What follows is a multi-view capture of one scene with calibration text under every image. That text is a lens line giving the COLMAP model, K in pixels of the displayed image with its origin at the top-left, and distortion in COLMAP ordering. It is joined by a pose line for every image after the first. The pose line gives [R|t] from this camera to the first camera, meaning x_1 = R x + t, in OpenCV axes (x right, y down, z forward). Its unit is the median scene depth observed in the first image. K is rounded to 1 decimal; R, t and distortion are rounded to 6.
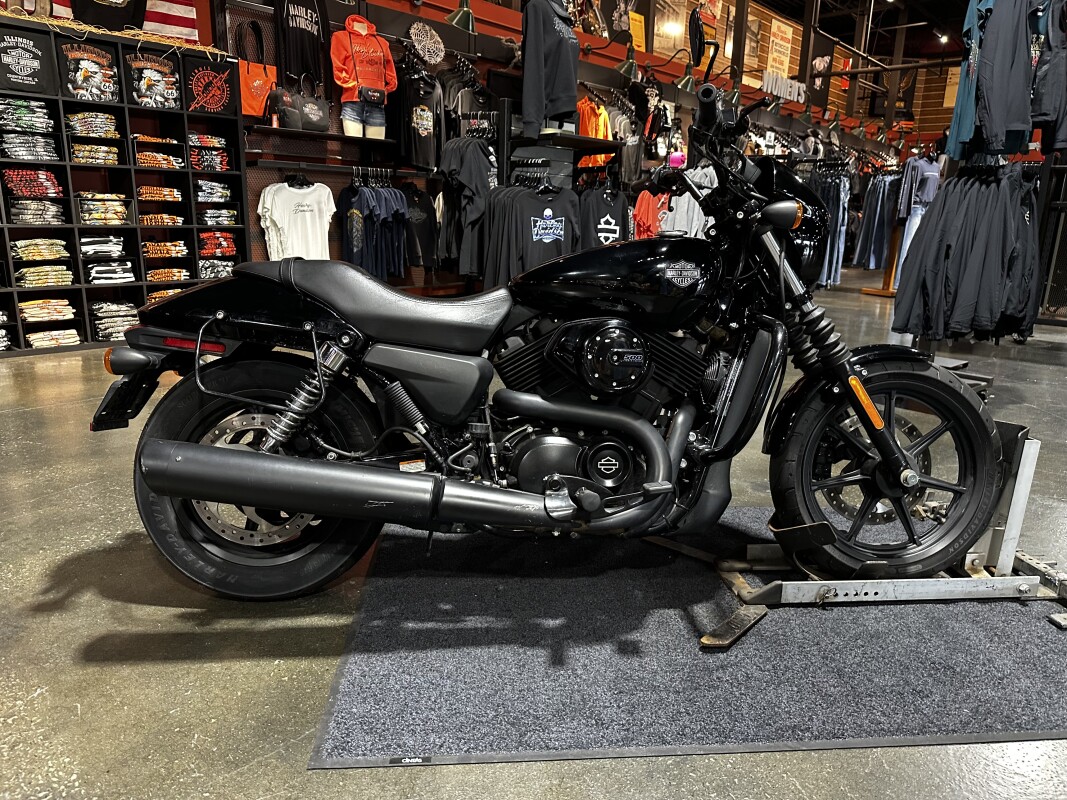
lens RADIAL K [[748.2, 0, 533.5], [0, 748.2, 400.0], [0, 0, 1]] dist [0.055263, -0.067788]
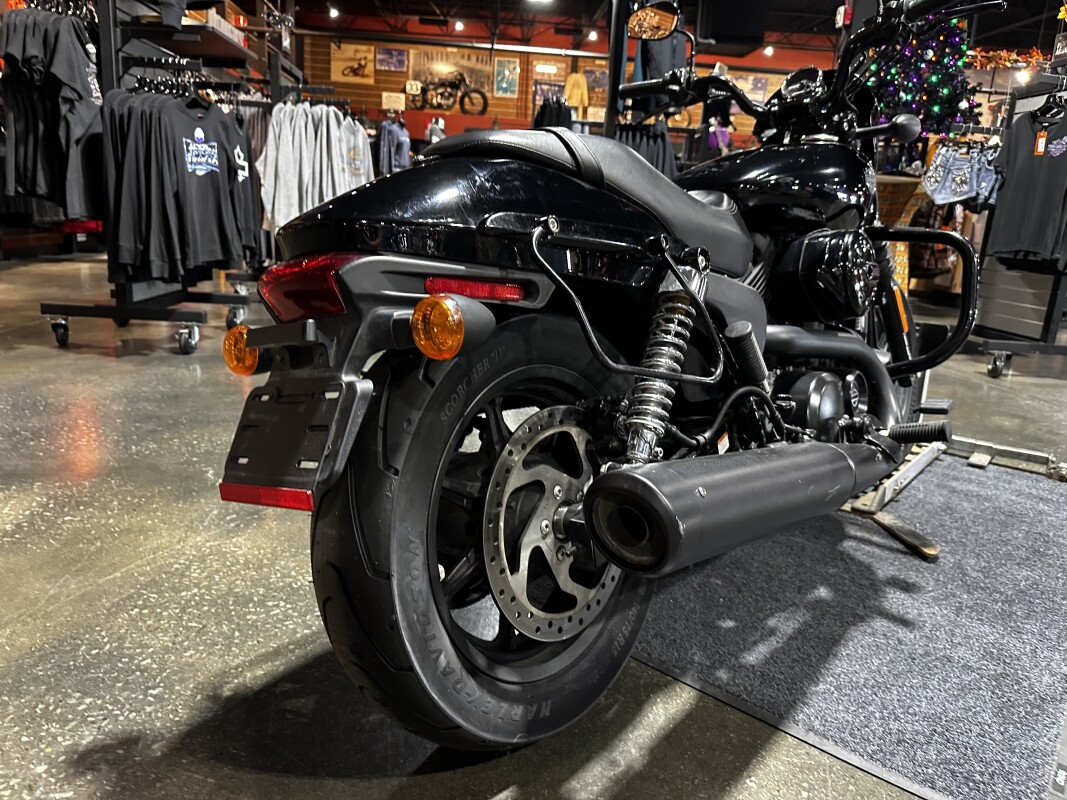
lens RADIAL K [[768.3, 0, 540.6], [0, 768.3, 396.6], [0, 0, 1]] dist [0.002525, -0.010807]
pose [[0.693276, -0.154335, 0.703952, -0.299394], [0.134989, 0.987321, 0.083520, -0.014973], [-0.707917, 0.037124, 0.705320, 0.232896]]
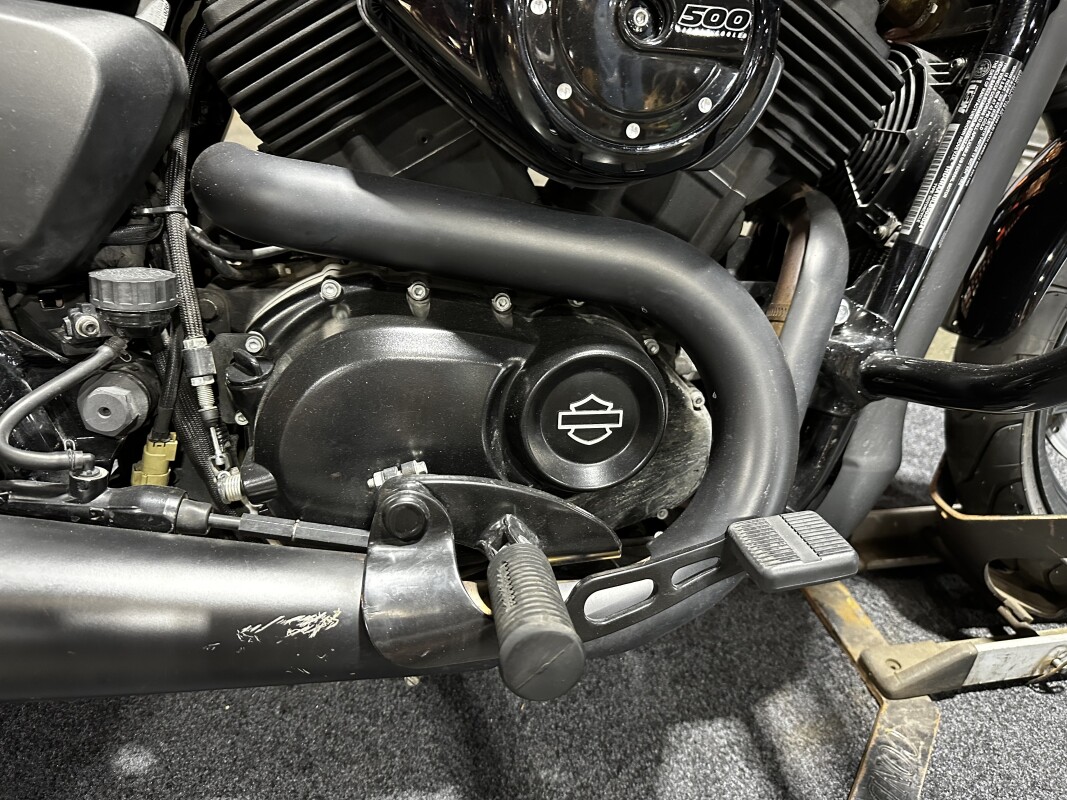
lens RADIAL K [[742.0, 0, 530.7], [0, 742.0, 405.4], [0, 0, 1]] dist [0.061745, -0.094000]
pose [[0.994799, -0.012360, 0.101108, 0.017141], [-0.018699, 0.953582, 0.300552, -0.002975], [-0.100129, -0.300879, 0.948391, 0.270757]]
